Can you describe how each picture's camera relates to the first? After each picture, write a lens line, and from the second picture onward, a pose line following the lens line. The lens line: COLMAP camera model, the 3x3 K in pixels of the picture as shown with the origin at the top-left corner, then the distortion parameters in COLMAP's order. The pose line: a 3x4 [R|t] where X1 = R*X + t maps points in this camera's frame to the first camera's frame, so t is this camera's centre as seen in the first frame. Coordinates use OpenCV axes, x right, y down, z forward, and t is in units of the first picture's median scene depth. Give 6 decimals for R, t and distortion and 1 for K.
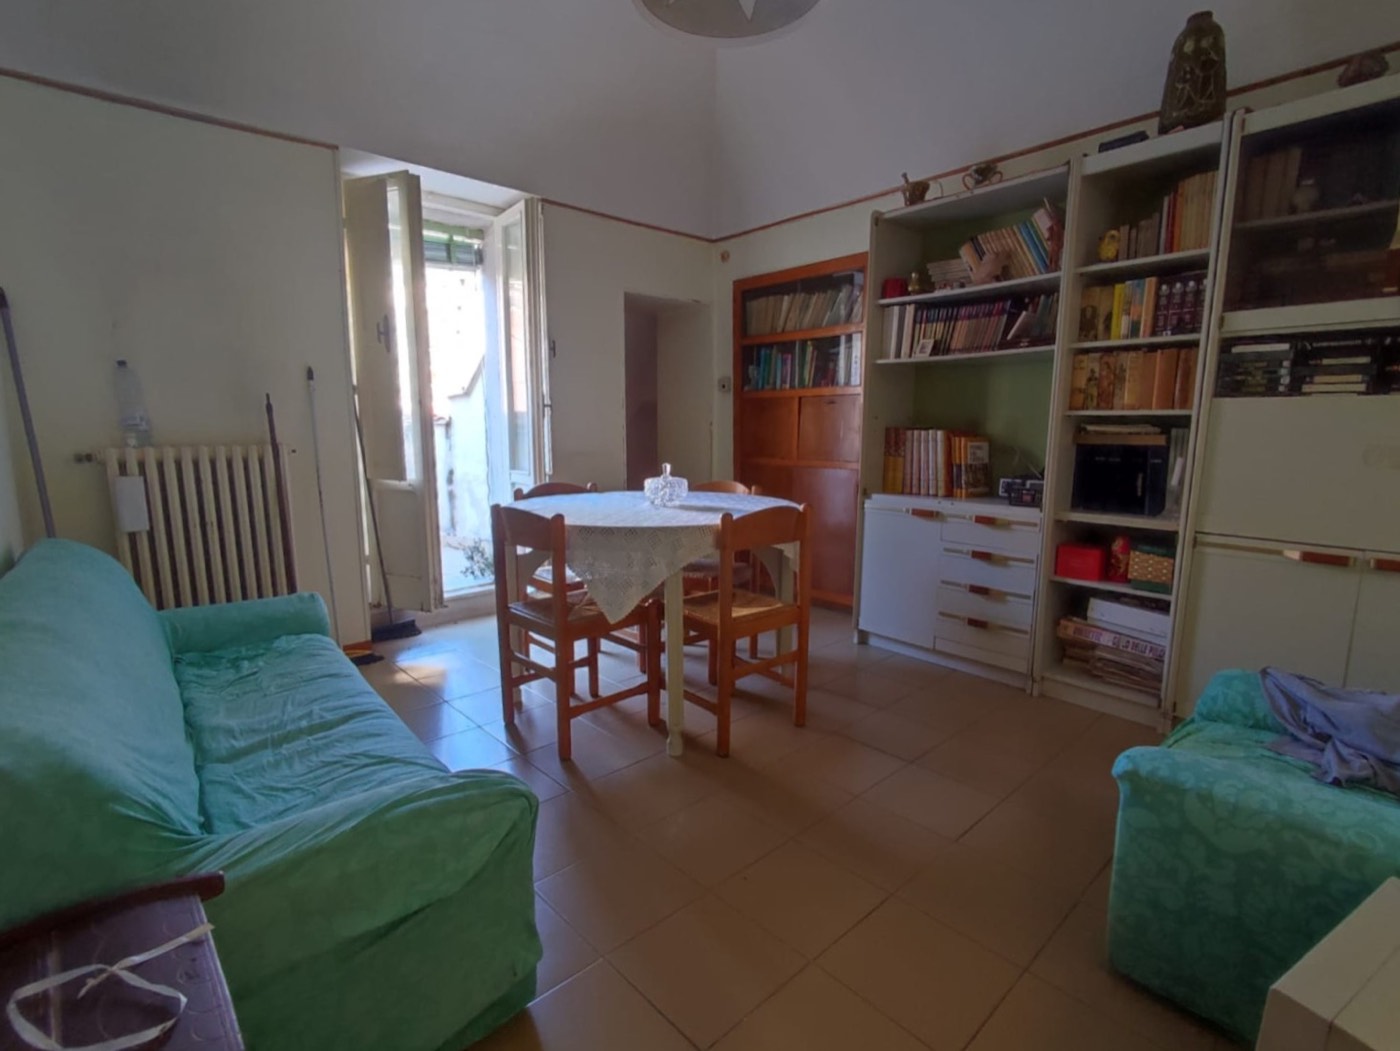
lens RADIAL K [[662.8, 0, 701.7], [0, 662.8, 525.5], [0, 0, 1]] dist [-0.004094, -0.000323]
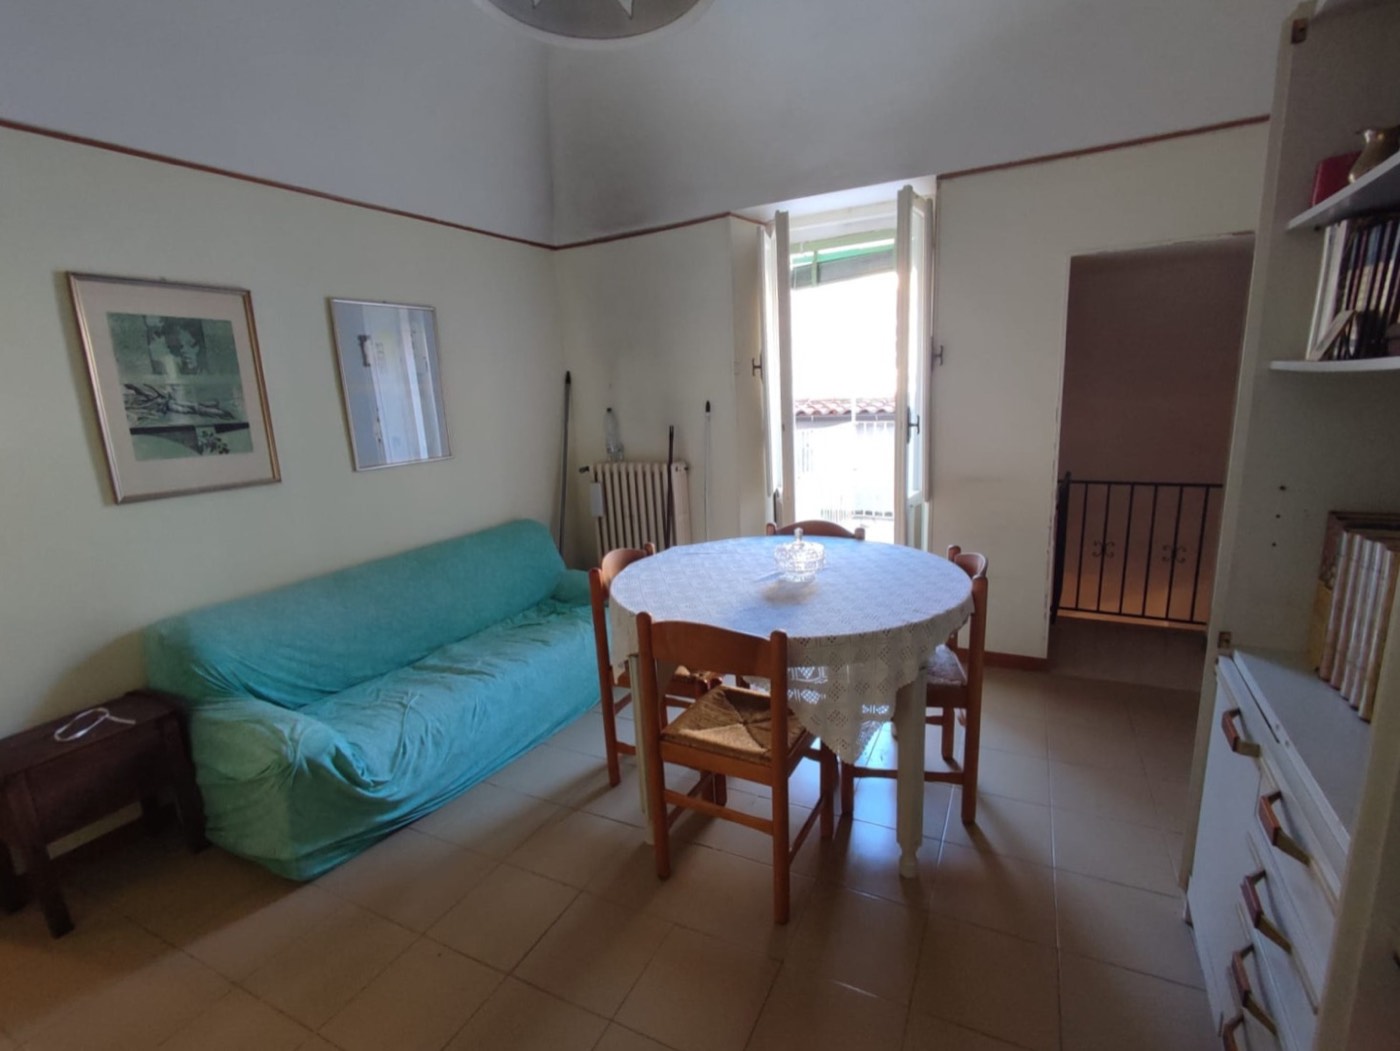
lens RADIAL K [[662.8, 0, 701.5], [0, 662.8, 531.9], [0, 0, 1]] dist [-0.004094, -0.000323]
pose [[0.365041, 0.178100, -0.913797, 0.734884], [-0.085856, 0.983789, 0.157444, -0.234041], [0.927024, 0.020981, 0.374414, 0.632715]]
